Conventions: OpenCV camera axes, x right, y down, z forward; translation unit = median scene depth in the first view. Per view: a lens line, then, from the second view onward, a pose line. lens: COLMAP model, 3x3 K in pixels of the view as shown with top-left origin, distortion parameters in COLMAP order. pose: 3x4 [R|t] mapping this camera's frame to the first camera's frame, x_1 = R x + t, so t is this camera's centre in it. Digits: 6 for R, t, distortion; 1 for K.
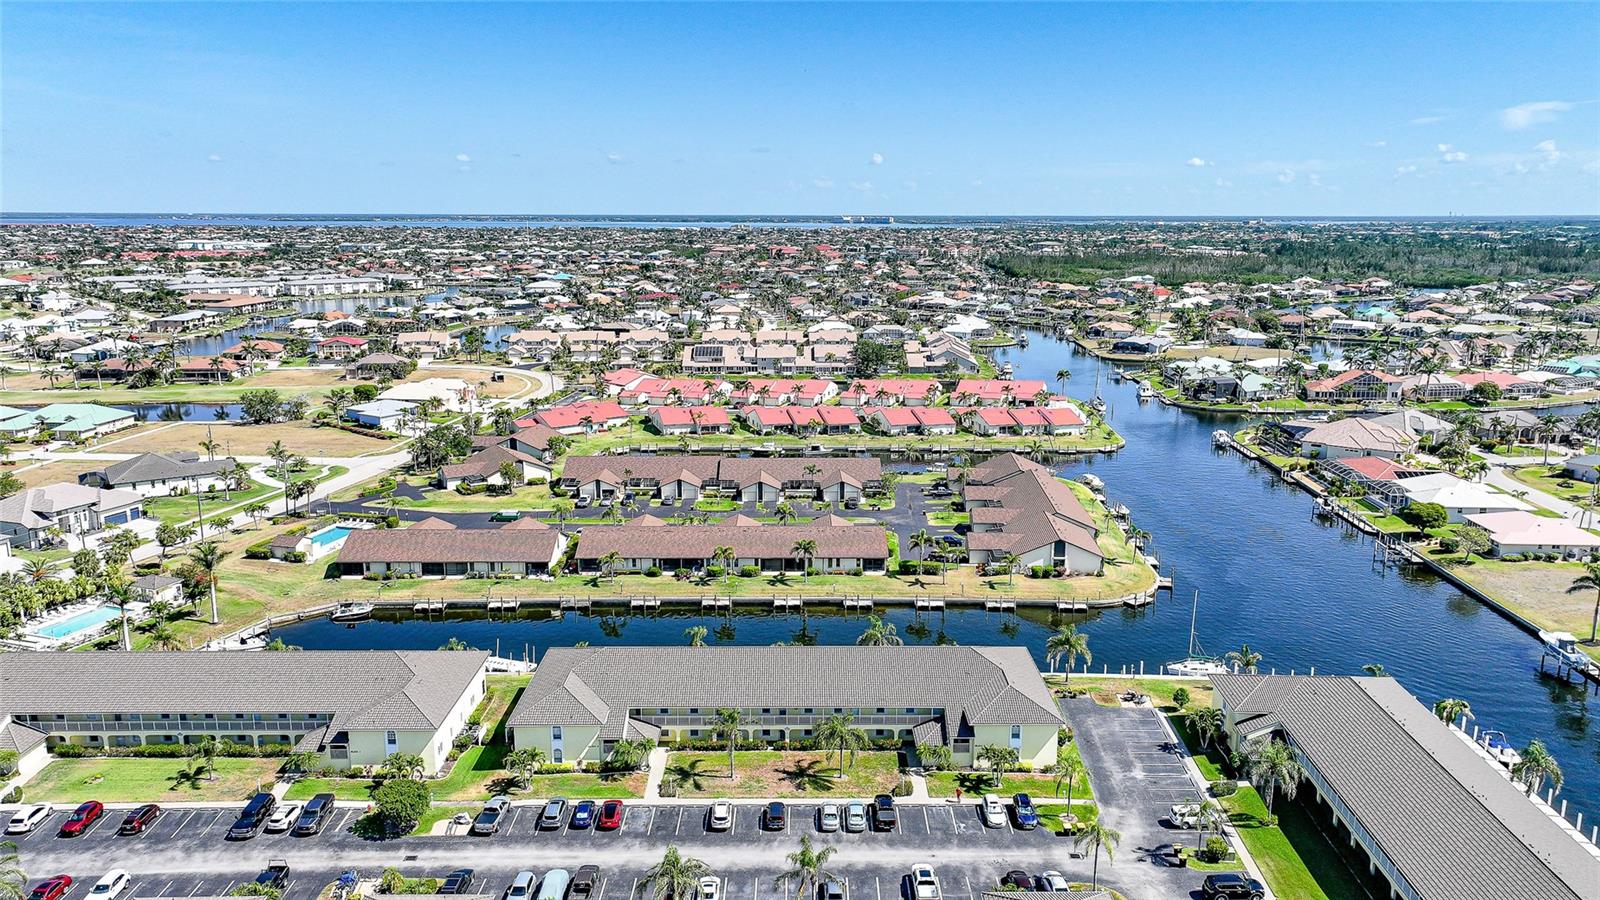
lens RADIAL K [[1133.2, 0, 800.0], [0, 1133.2, 450.0], [0, 0, 1]] dist [0.004583, 0.001909]
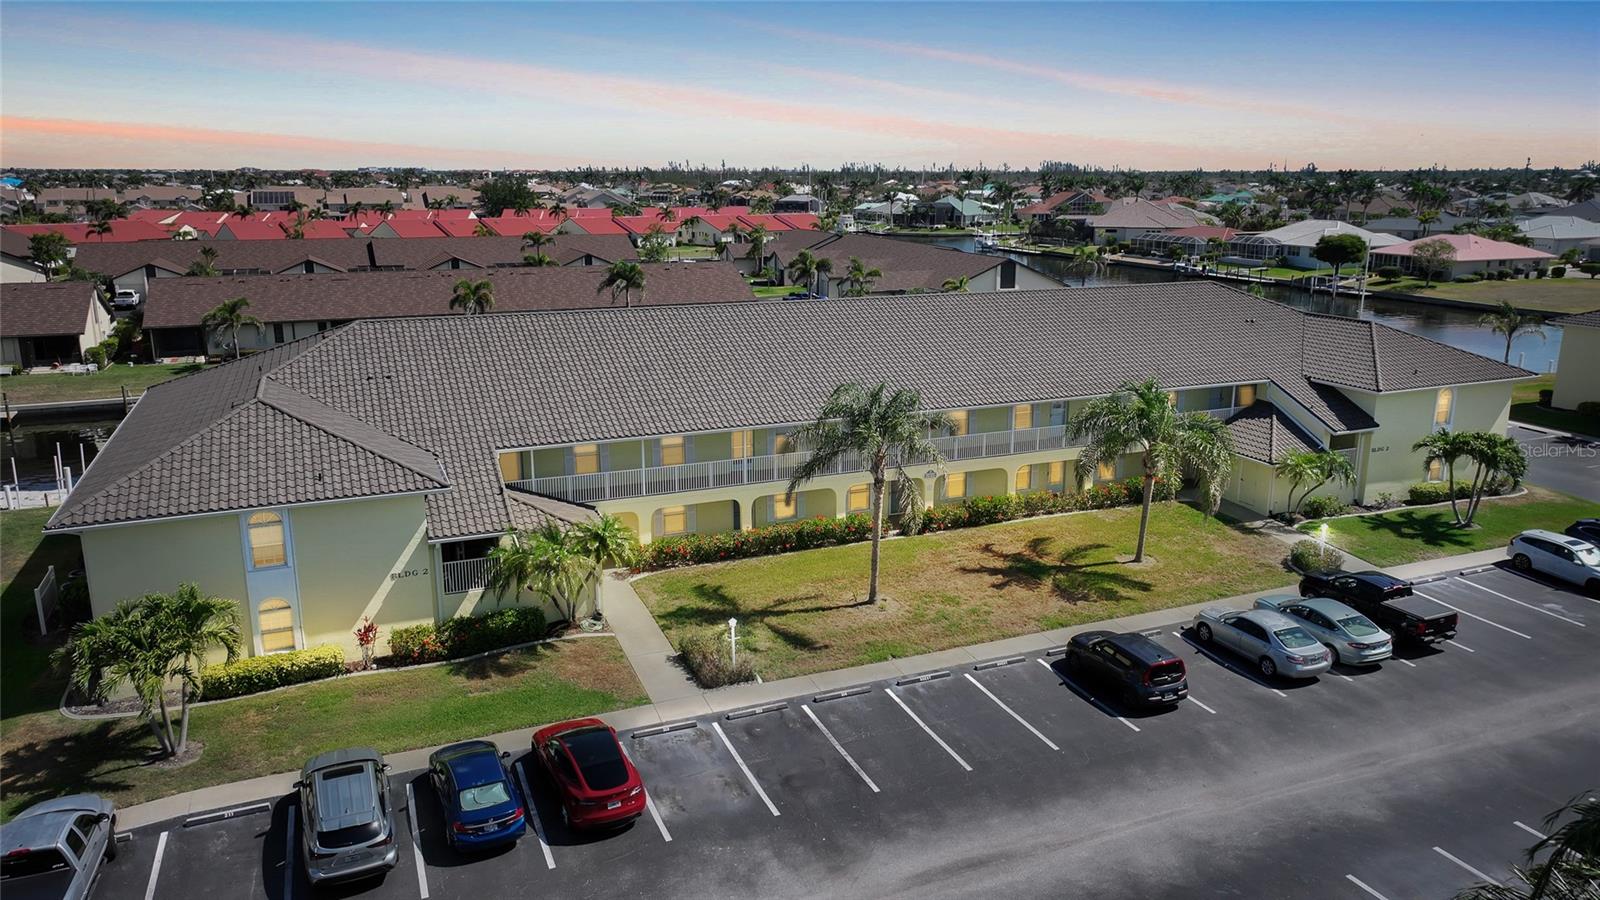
lens RADIAL K [[1133.2, 0, 800.0], [0, 1133.2, 450.0], [0, 0, 1]] dist [0.004583, 0.001909]
pose [[0.921981, -0.094515, 0.375525, -0.196885], [0.083353, 0.995463, 0.045899, 0.226532], [-0.378159, -0.011017, 0.925675, 0.700708]]
